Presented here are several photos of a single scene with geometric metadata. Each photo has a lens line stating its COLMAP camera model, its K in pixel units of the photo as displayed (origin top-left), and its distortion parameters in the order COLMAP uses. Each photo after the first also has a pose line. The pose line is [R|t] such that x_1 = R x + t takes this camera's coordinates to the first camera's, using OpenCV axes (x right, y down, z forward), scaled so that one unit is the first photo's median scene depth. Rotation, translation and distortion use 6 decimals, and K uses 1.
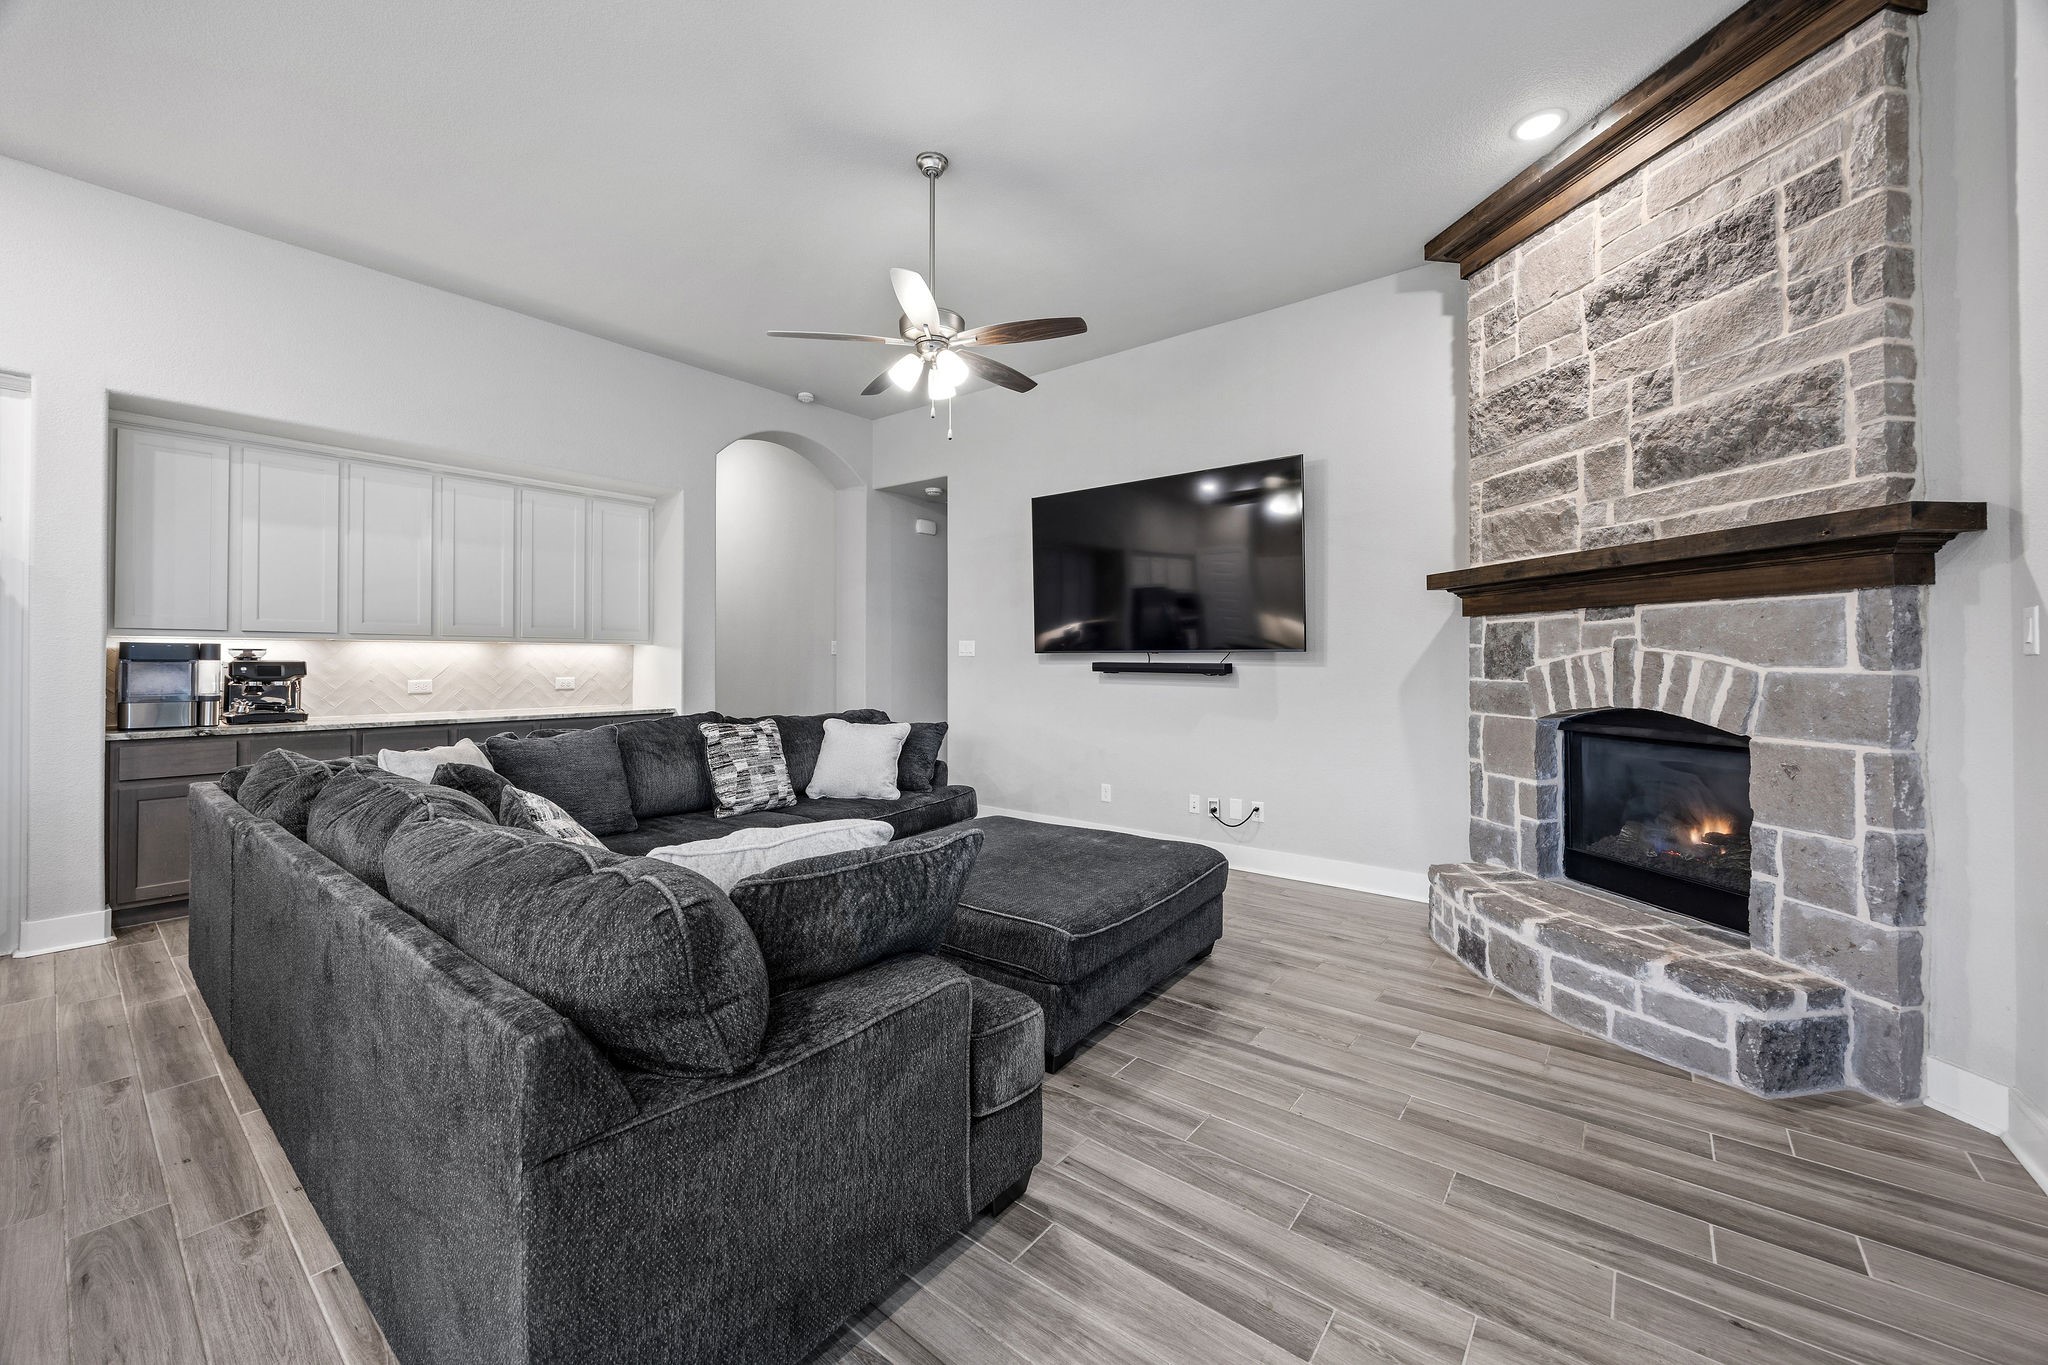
lens RADIAL K [[790.2, 0, 1027.7], [0, 790.2, 644.4], [0, 0, 1]] dist [-0.001236, -0.000131]
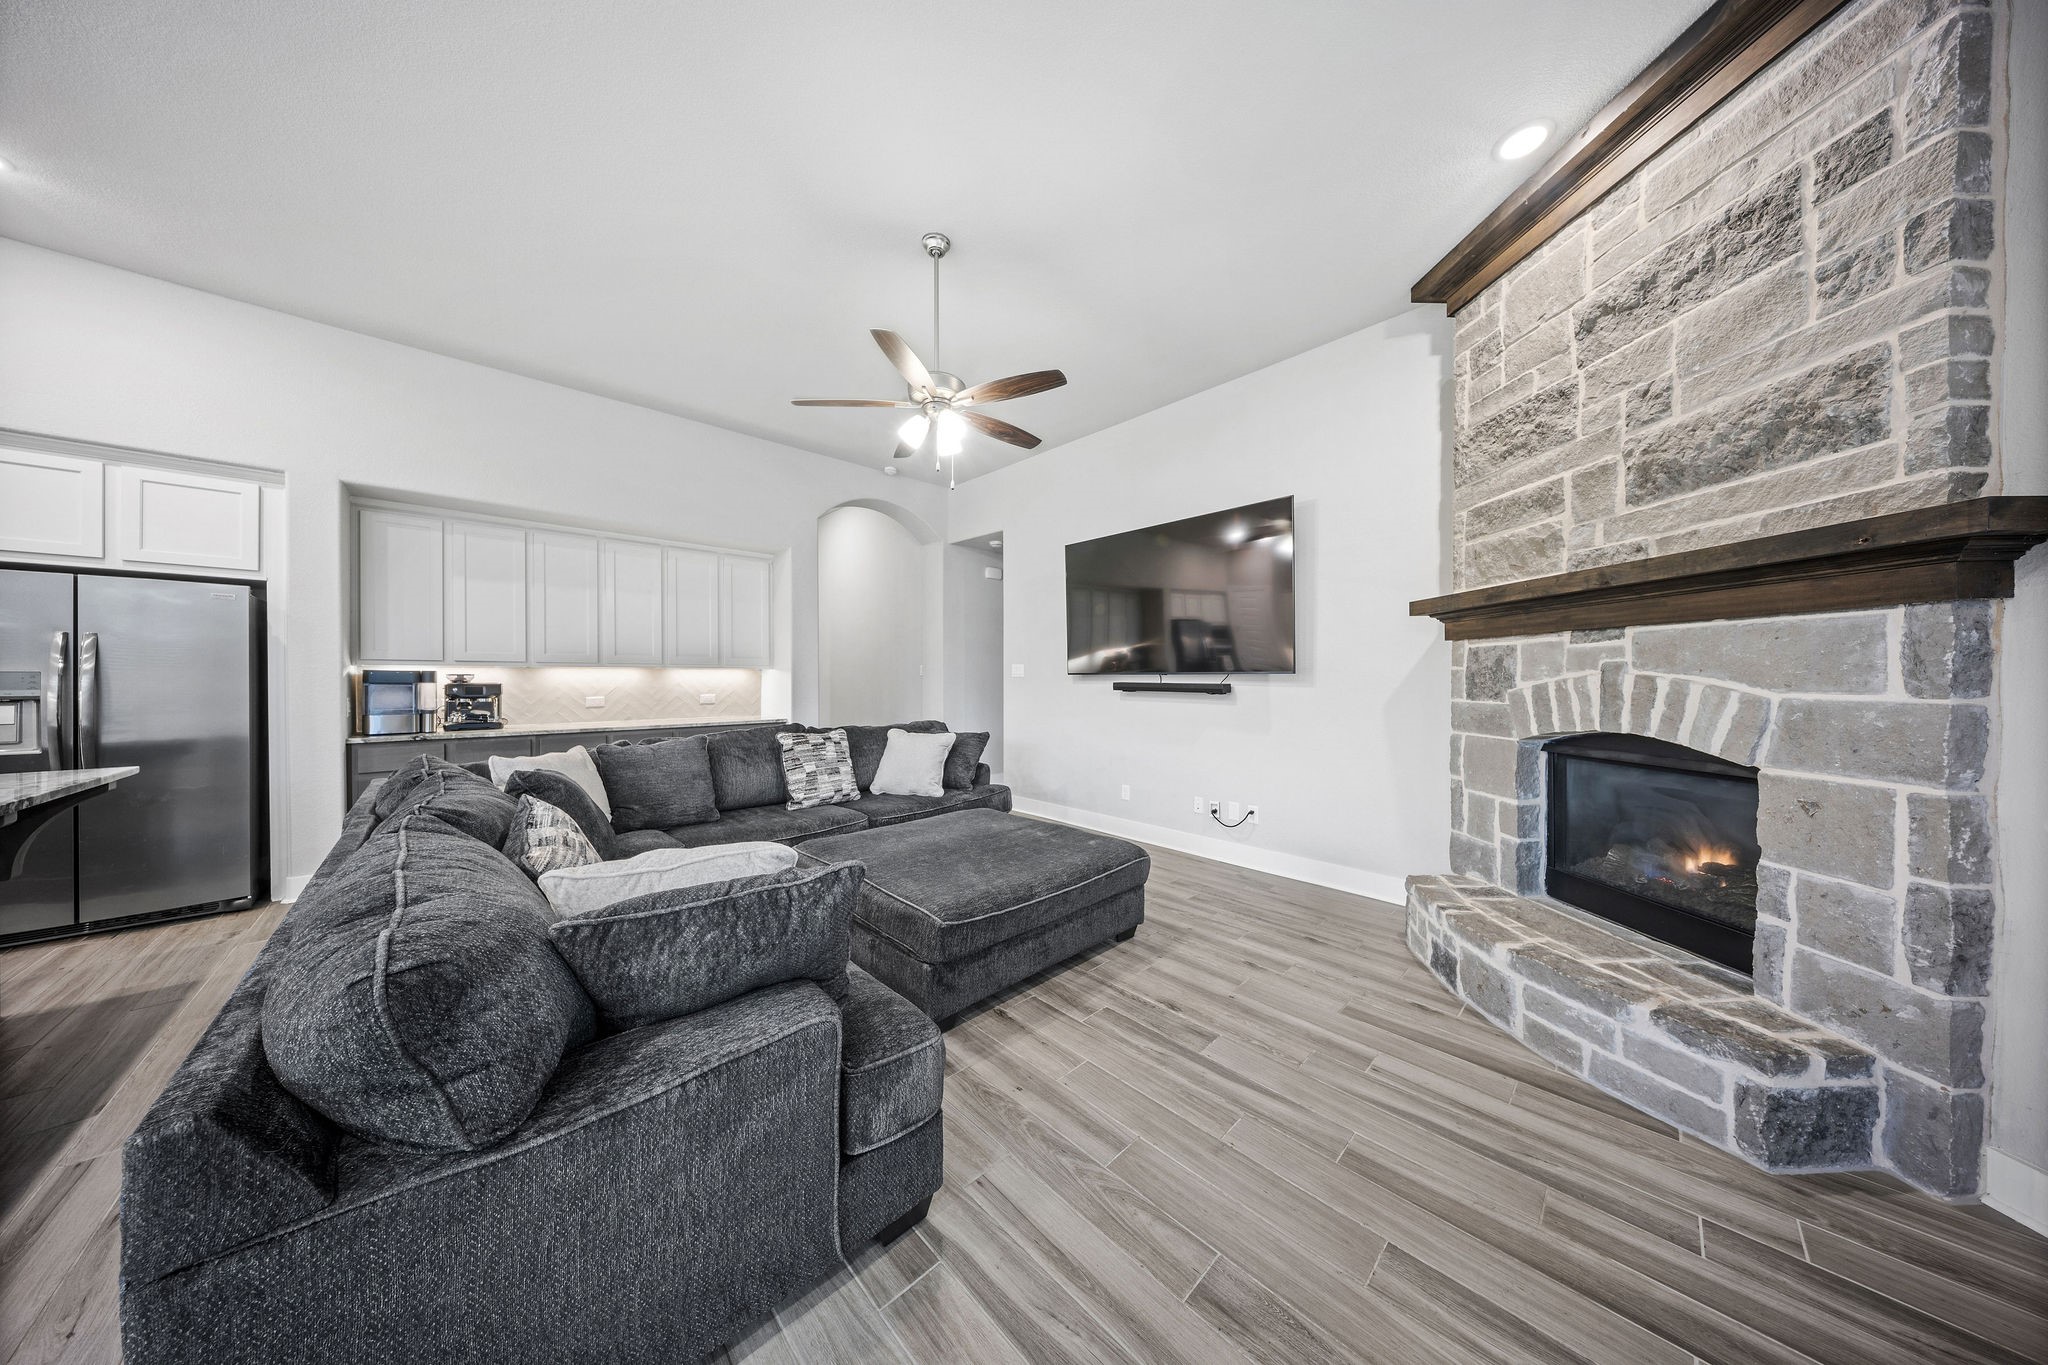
lens RADIAL K [[603.3, 0, 1035.2], [0, 603.3, 678.2], [0, 0, 1]] dist [-0.004213, 0.000218]
pose [[0.991071, -0.001198, -0.133333, 0.165953], [0.003995, 0.999778, 0.020710, -0.005786], [0.133278, -0.021058, 0.990855, 0.189604]]
